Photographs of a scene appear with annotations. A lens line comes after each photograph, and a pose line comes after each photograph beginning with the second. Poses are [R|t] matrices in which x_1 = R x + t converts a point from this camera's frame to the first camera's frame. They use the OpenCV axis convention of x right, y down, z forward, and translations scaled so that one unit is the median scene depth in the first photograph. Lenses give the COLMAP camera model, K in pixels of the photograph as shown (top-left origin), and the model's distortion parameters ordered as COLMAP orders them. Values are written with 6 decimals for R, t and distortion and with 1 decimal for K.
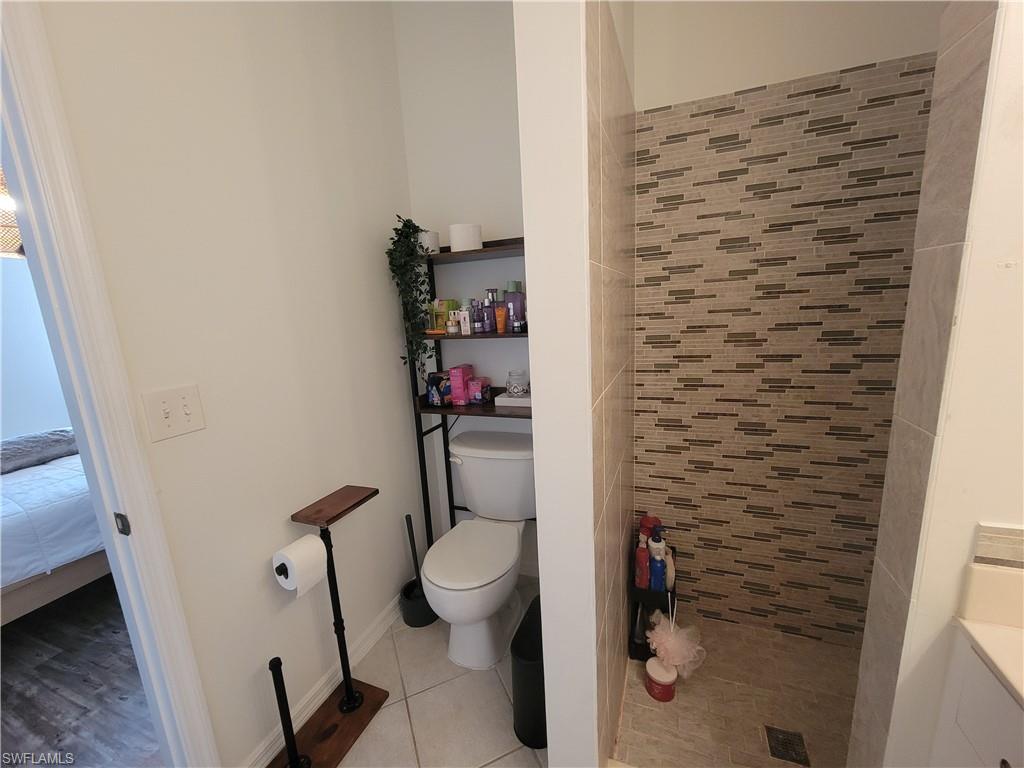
lens RADIAL K [[416.2, 0, 514.6], [0, 416.2, 385.8], [0, 0, 1]] dist [0.000441, -0.001576]
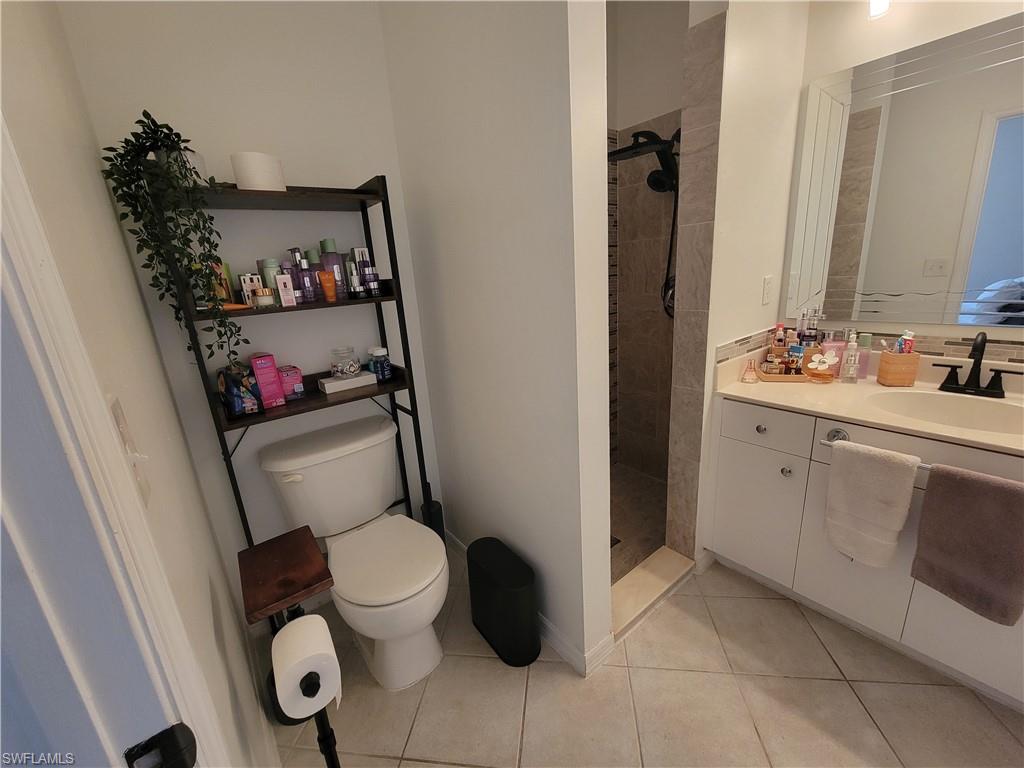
lens RADIAL K [[416.2, 0, 513.4], [0, 416.2, 383.6], [0, 0, 1]] dist [0.000441, -0.001576]
pose [[0.519929, -0.212181, 0.827438, -0.553735], [0.207163, 0.971062, 0.118837, 0.007510], [-0.828708, 0.109628, 0.548839, 0.263964]]
